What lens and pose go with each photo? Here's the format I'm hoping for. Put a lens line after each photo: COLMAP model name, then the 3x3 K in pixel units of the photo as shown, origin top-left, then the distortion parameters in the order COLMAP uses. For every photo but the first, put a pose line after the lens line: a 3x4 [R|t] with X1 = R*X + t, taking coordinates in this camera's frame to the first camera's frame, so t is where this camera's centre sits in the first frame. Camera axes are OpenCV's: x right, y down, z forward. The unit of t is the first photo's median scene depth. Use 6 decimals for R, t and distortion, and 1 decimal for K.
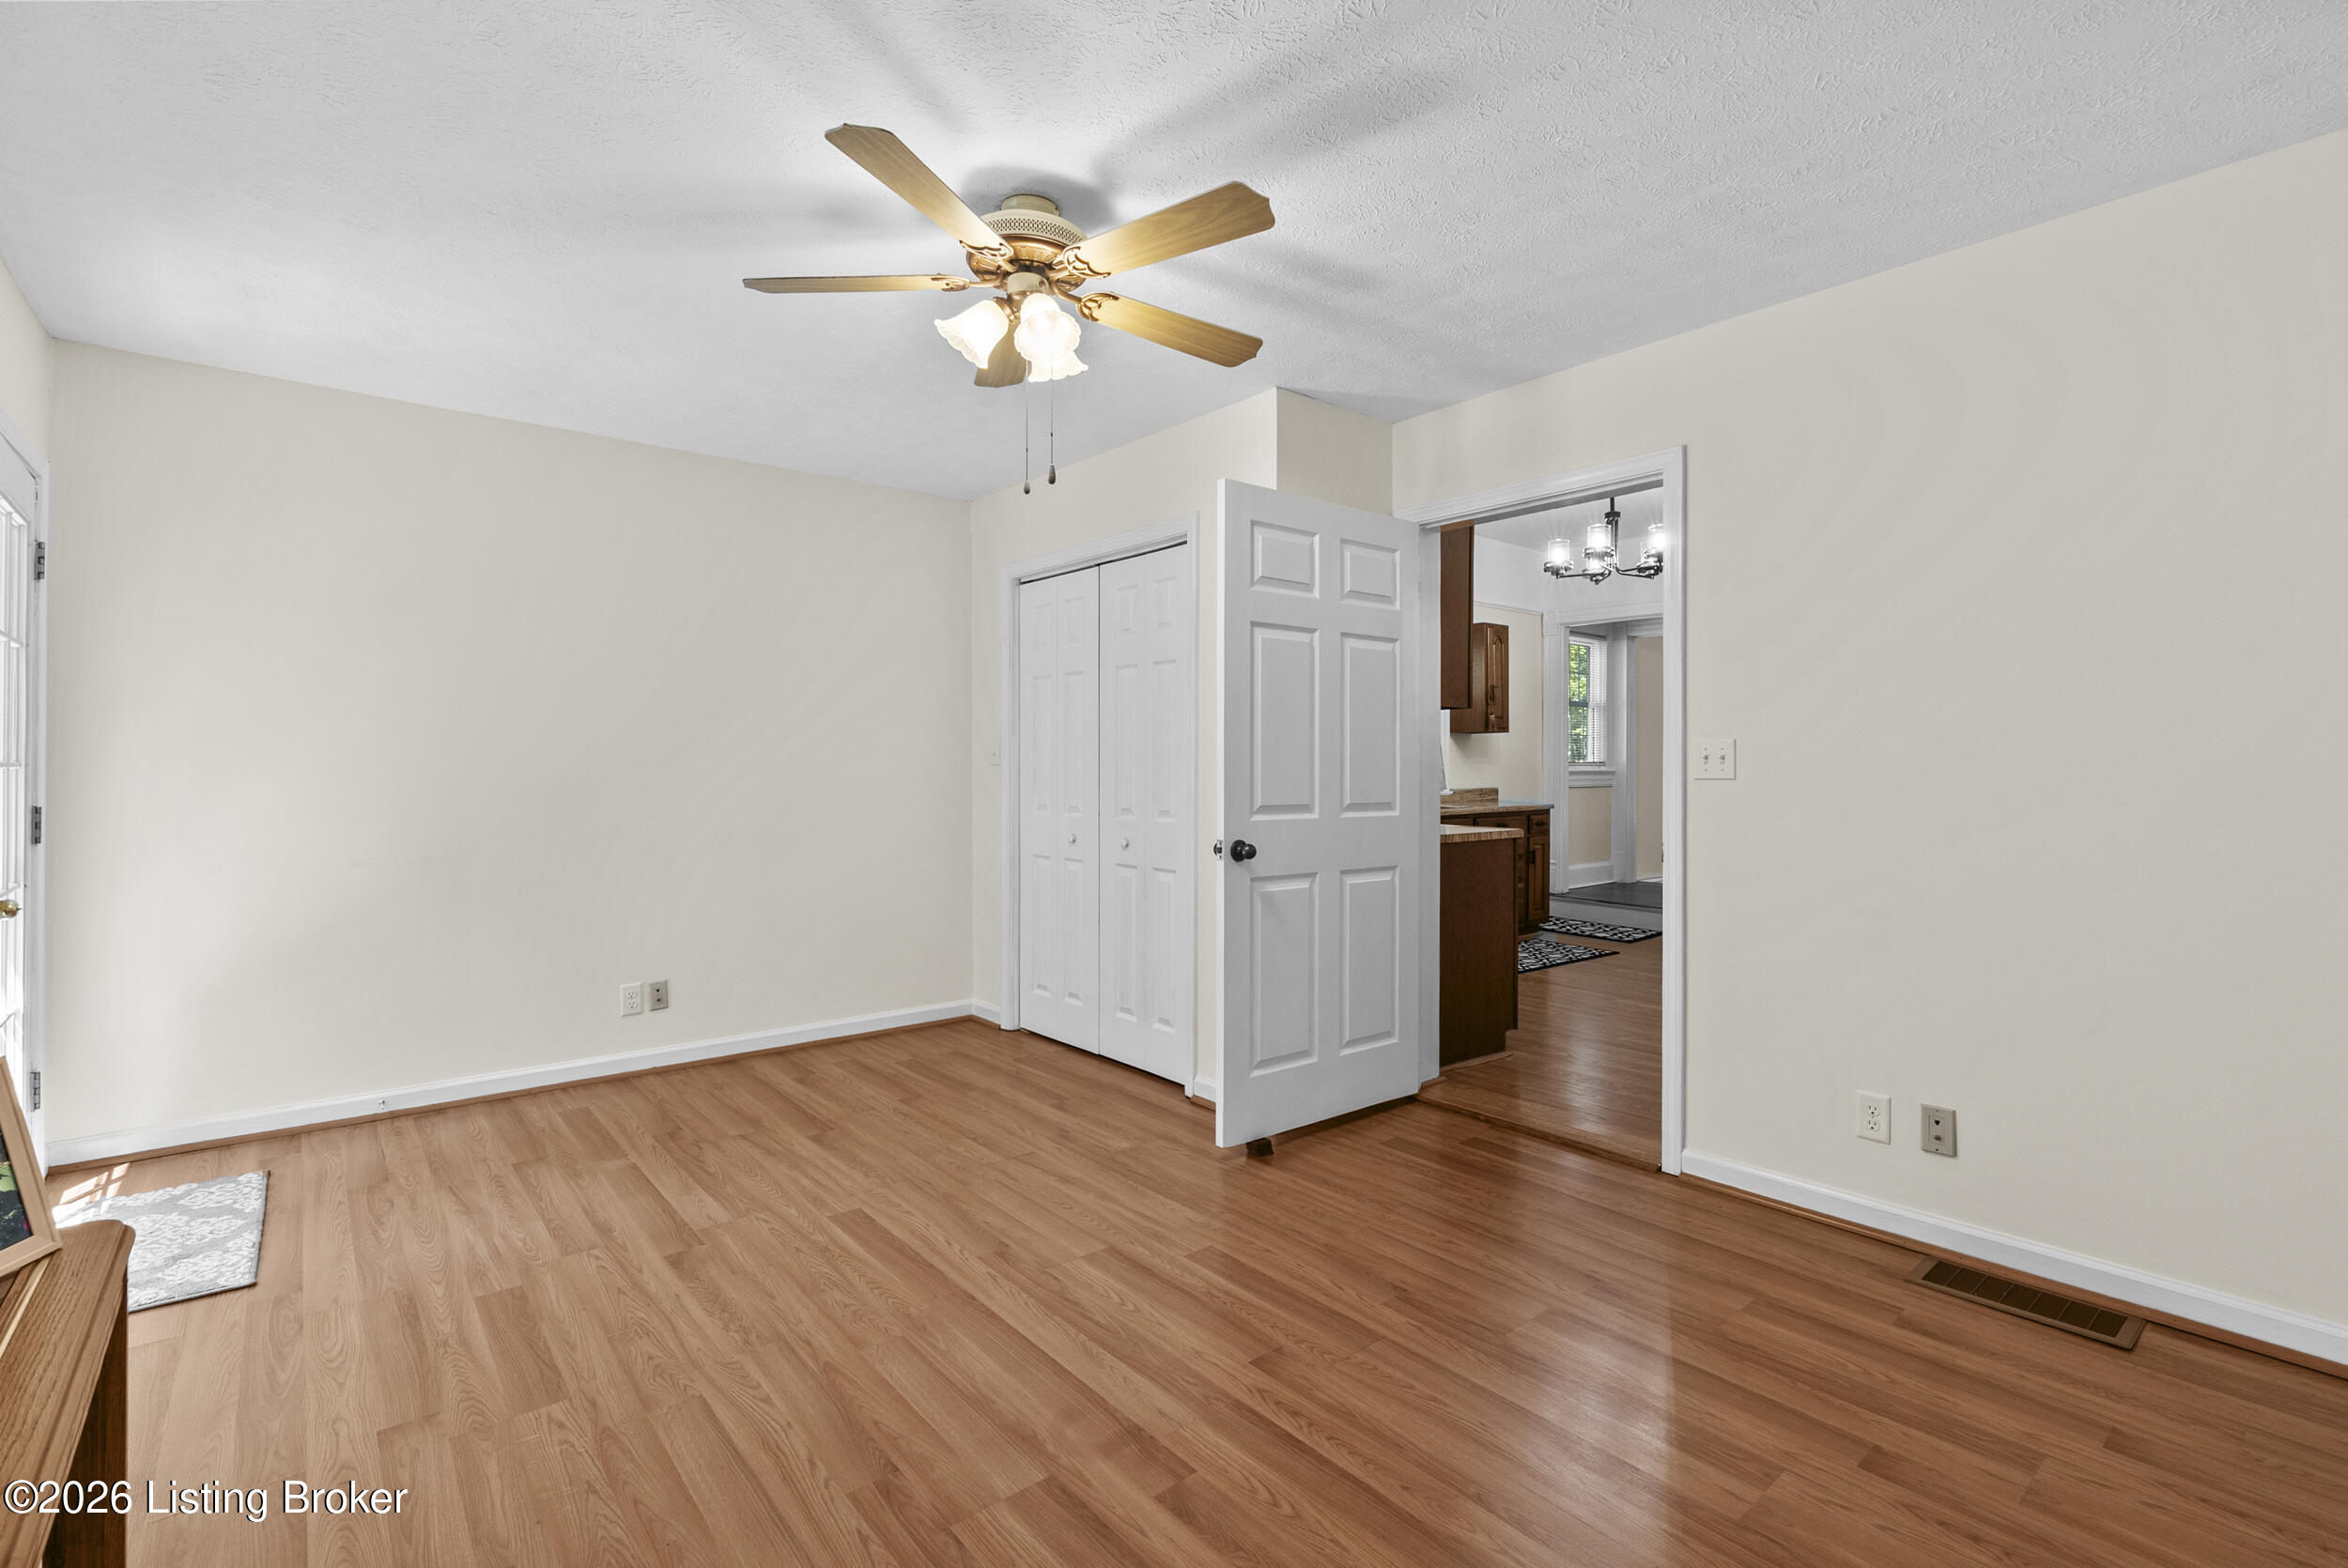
lens RADIAL K [[1061.4, 0, 1172.4], [0, 1061.4, 768.9], [0, 0, 1]] dist [-0.011031, 0.003662]
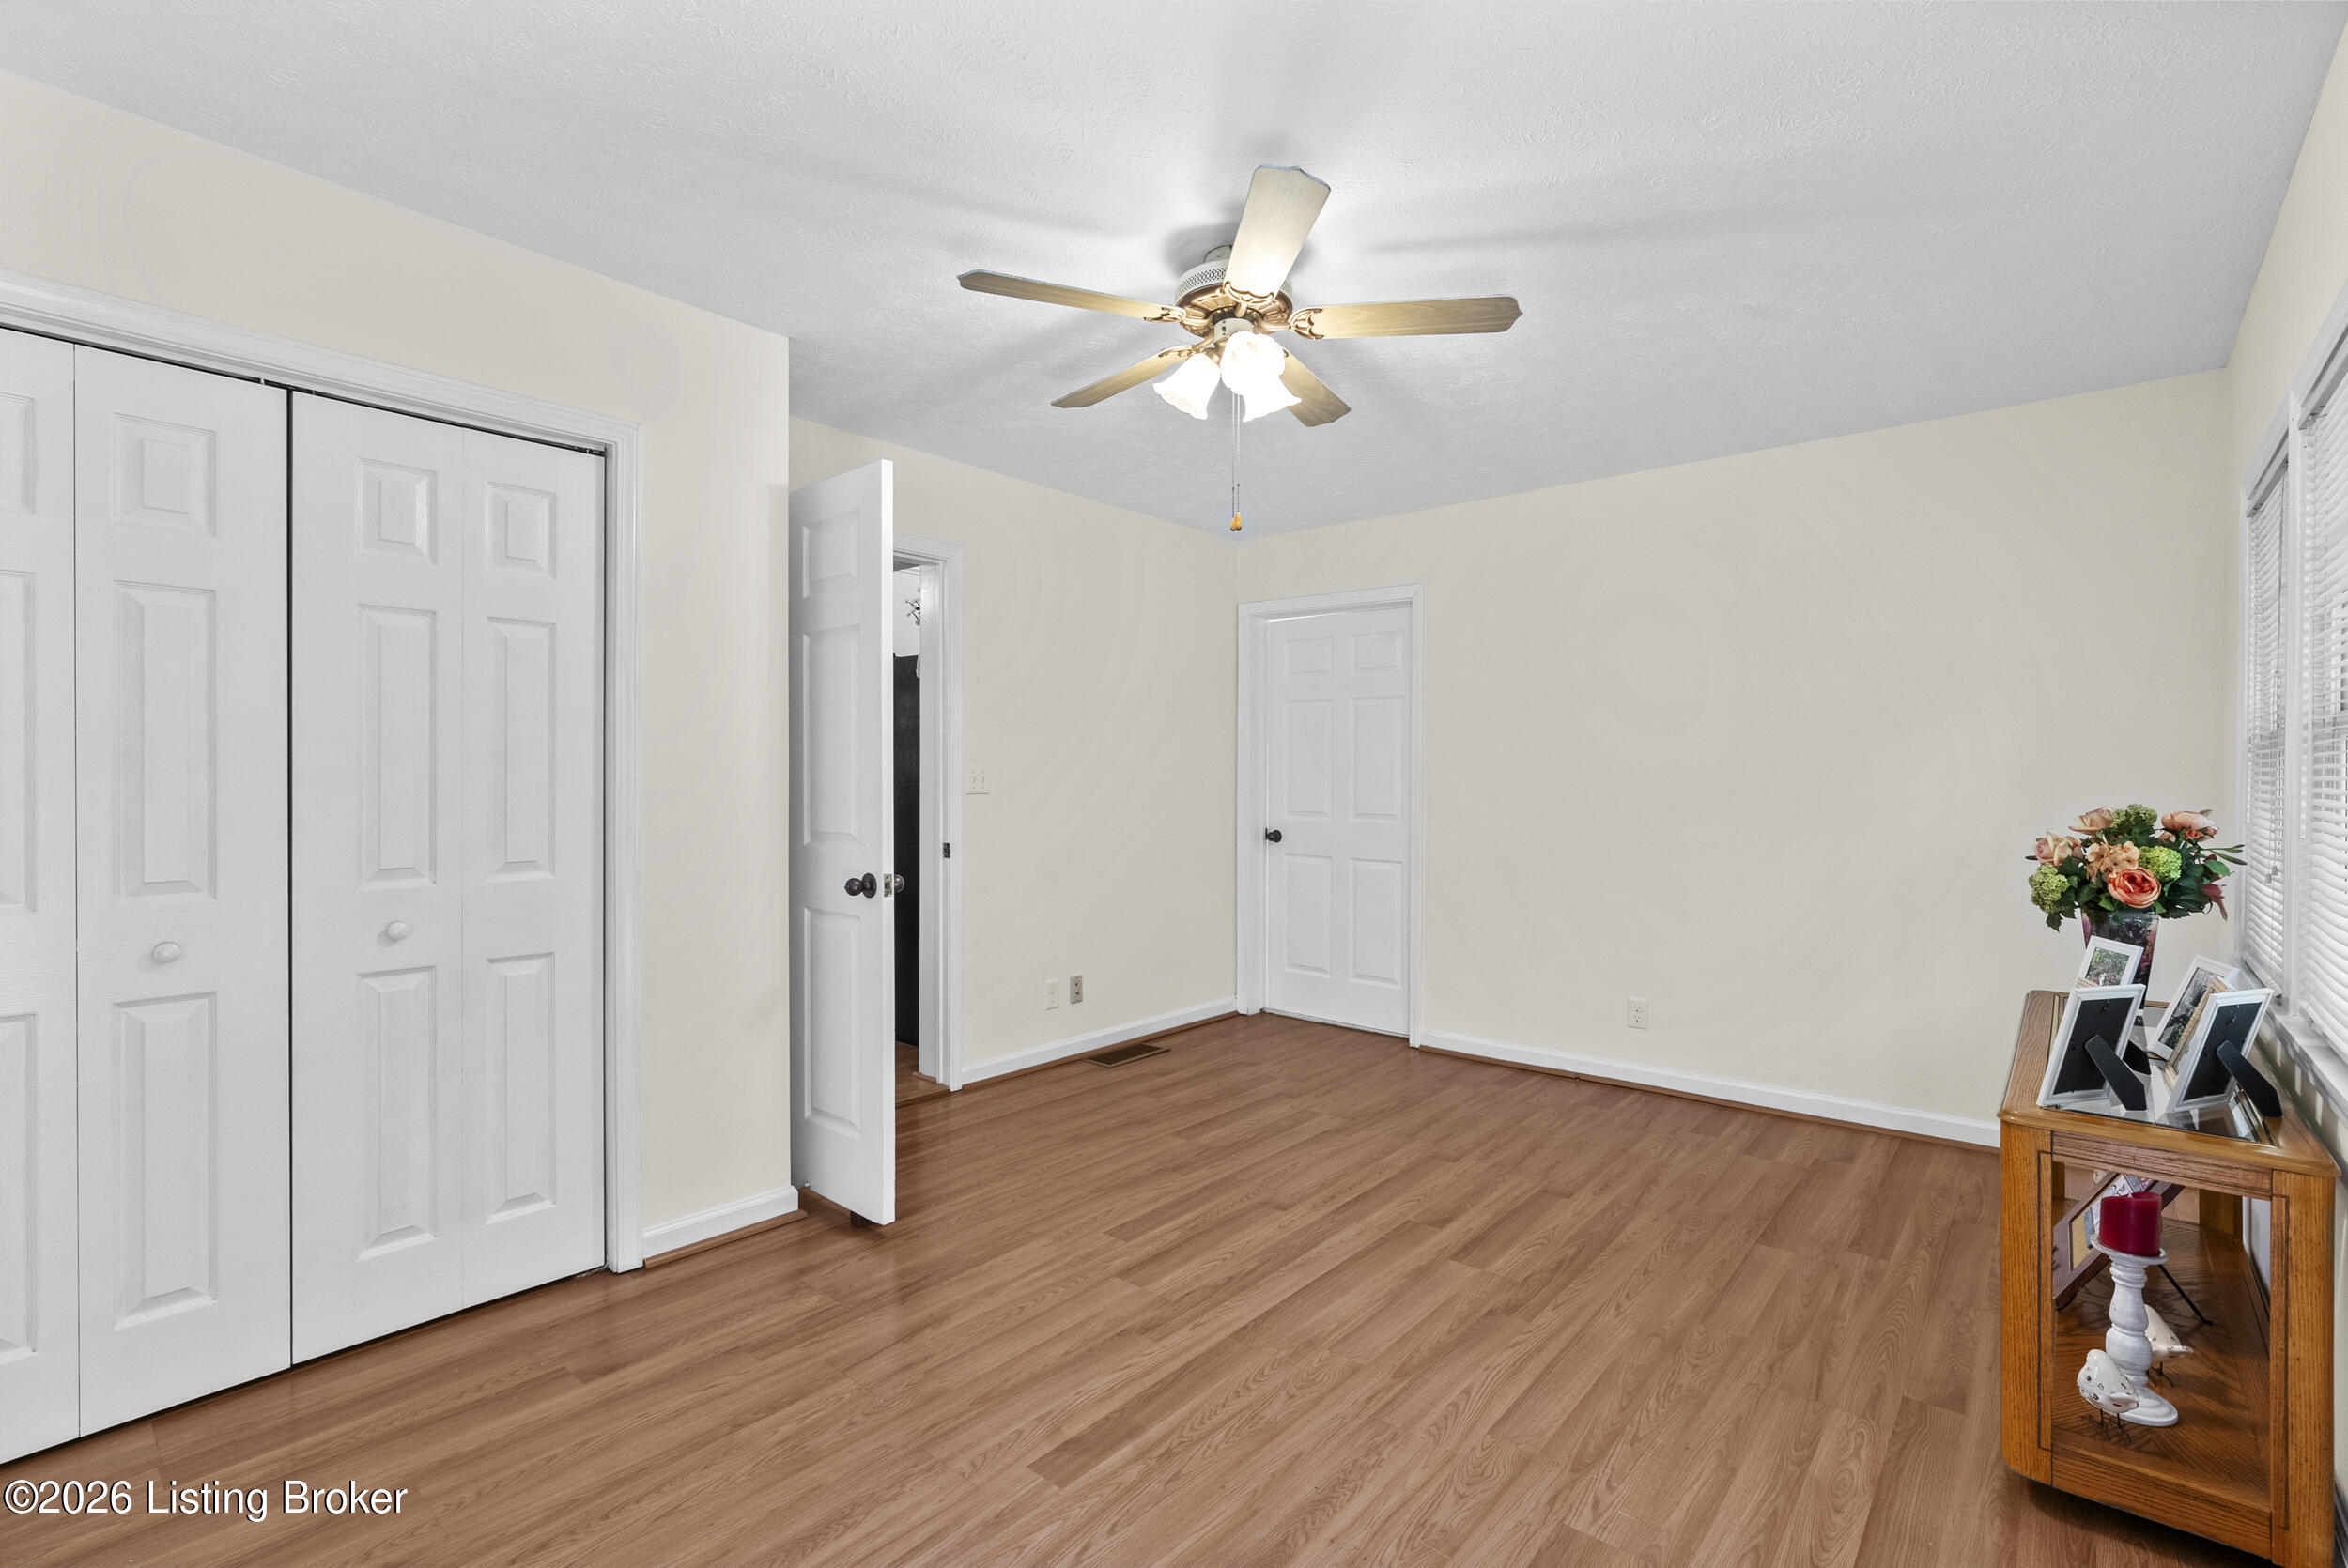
lens RADIAL K [[1061.4, 0, 1189.2], [0, 1061.4, 777.8], [0, 0, 1]] dist [-0.011031, 0.003662]
pose [[-0.175969, -0.003118, 0.984391, -1.171231], [-0.001773, 0.999994, 0.002851, -0.020330], [-0.984394, -0.001244, -0.175974, 1.240259]]
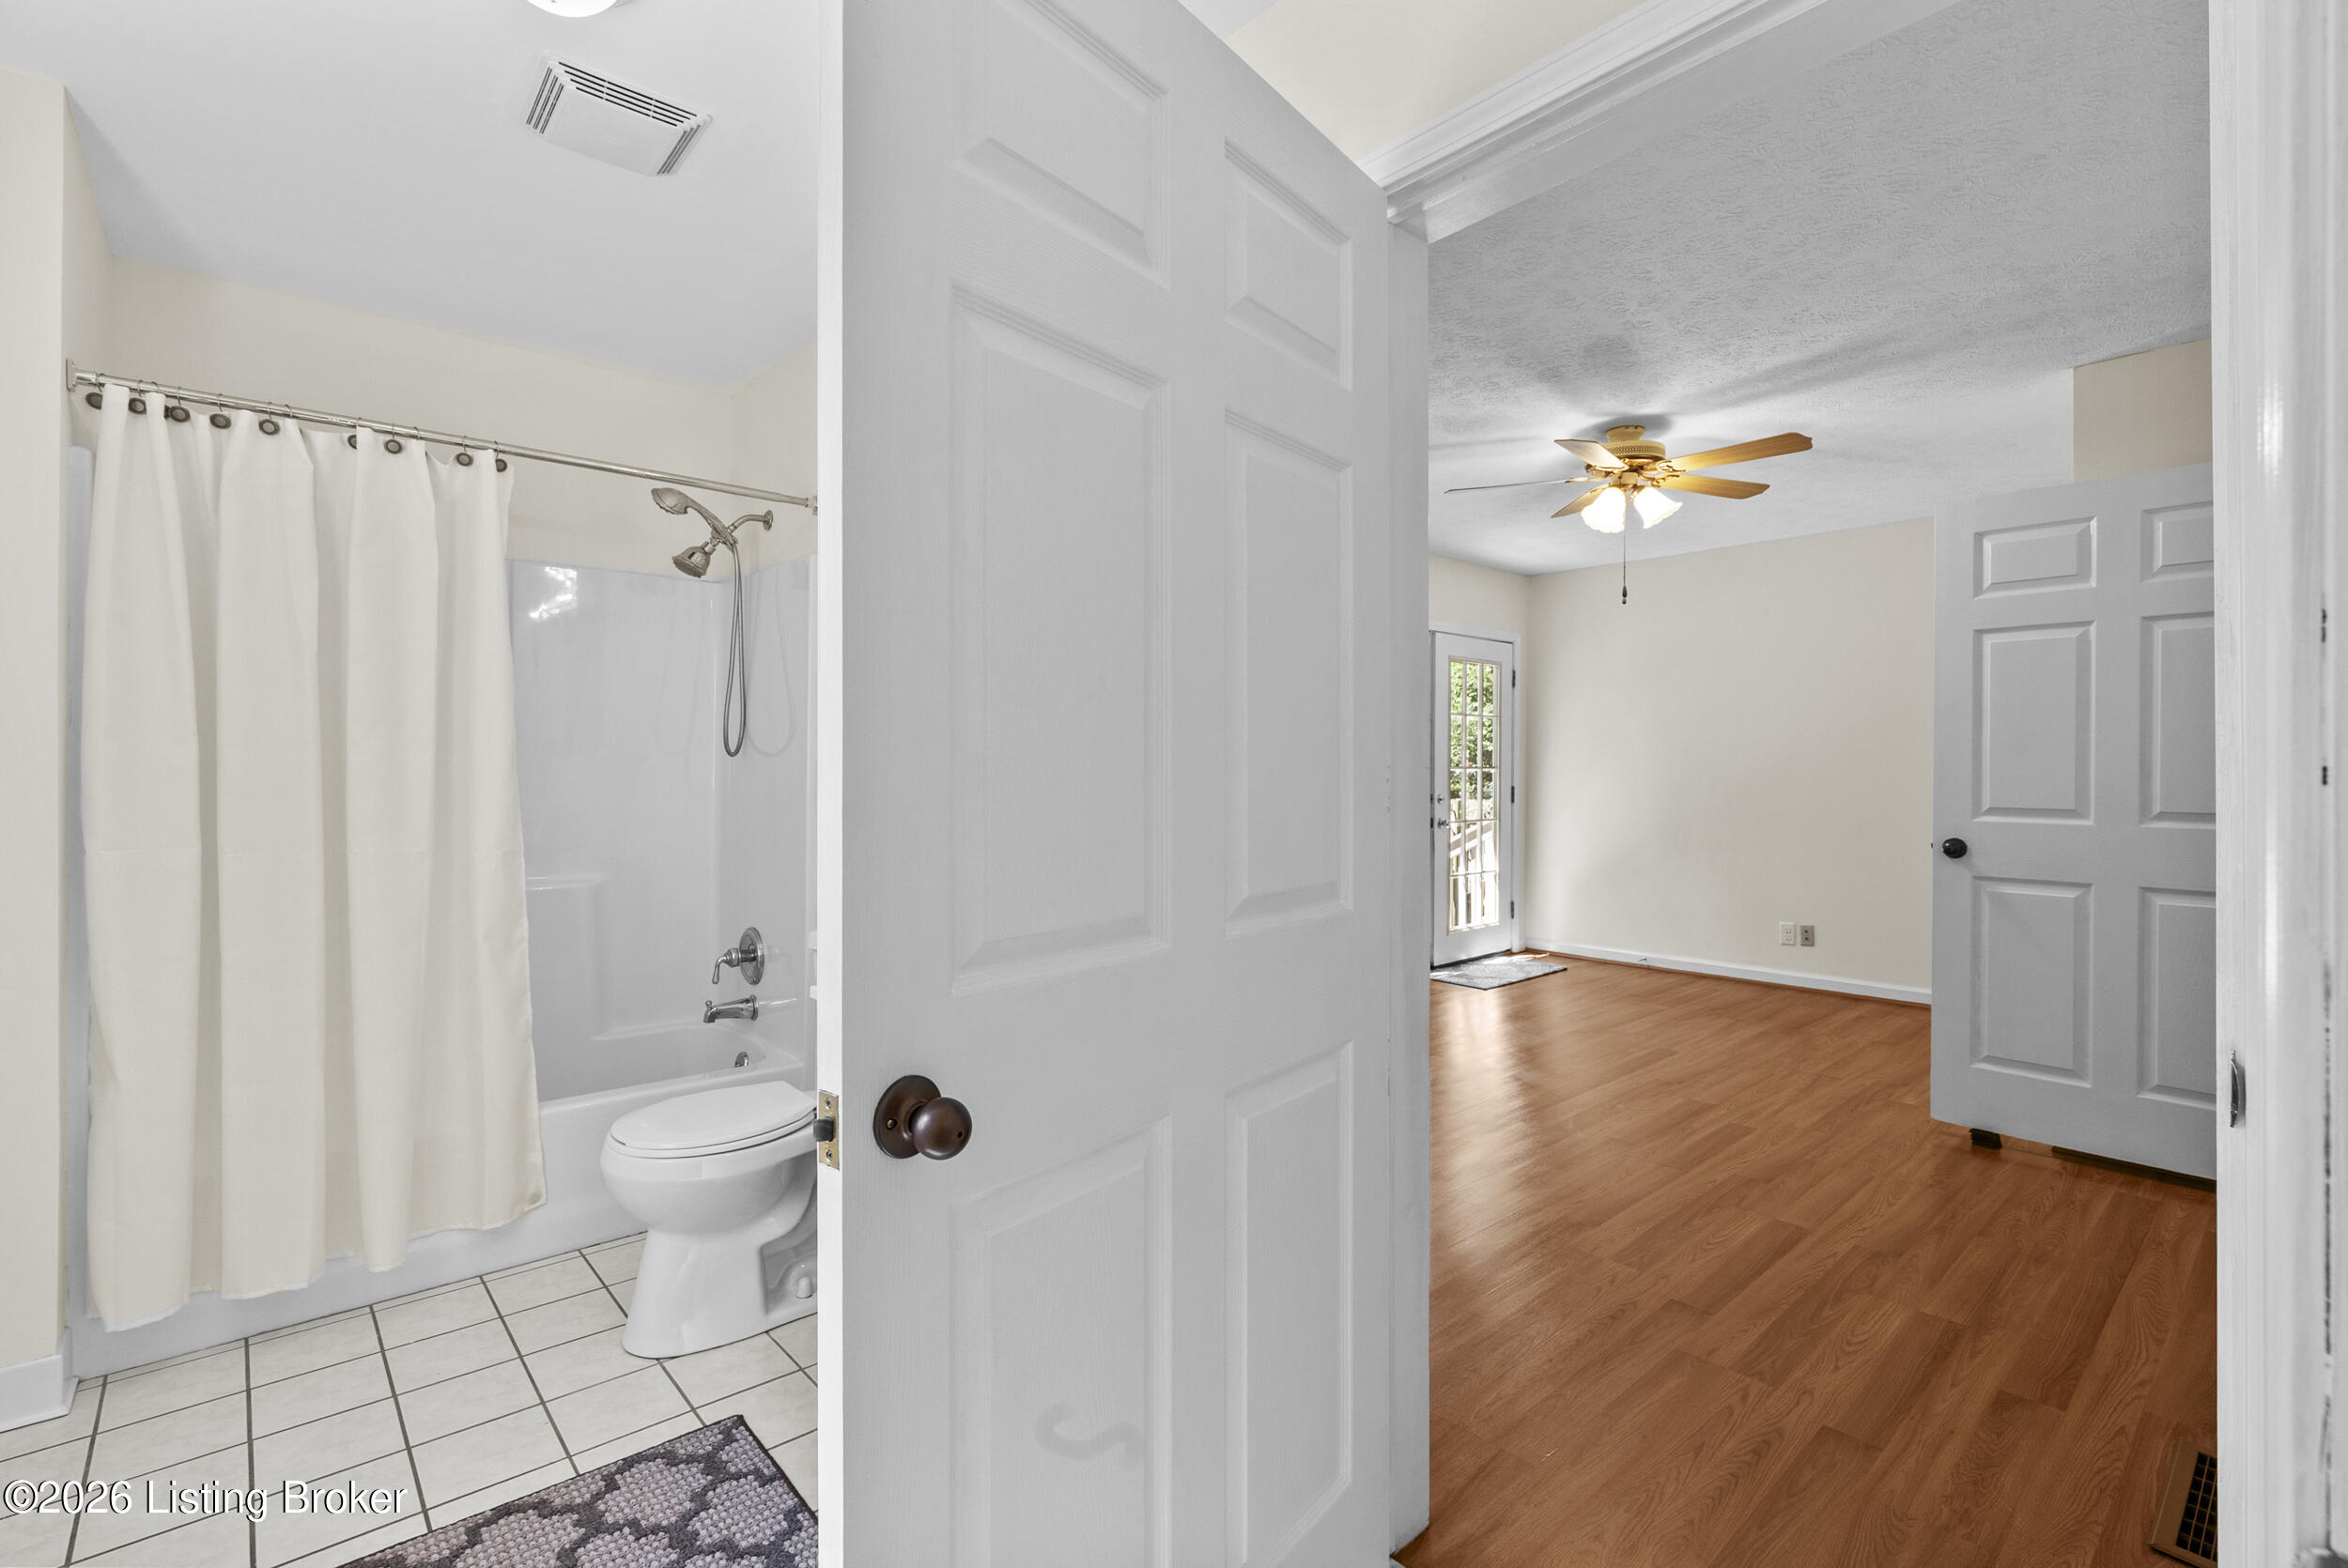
lens RADIAL K [[1061.4, 0, 1178.4], [0, 1061.4, 769.0], [0, 0, 1]] dist [-0.011031, 0.003662]
pose [[0.033026, 0.002411, -0.999452, 1.506173], [0.000529, 0.999997, 0.002430, -0.007554], [0.999454, -0.000609, 0.033025, 0.255791]]
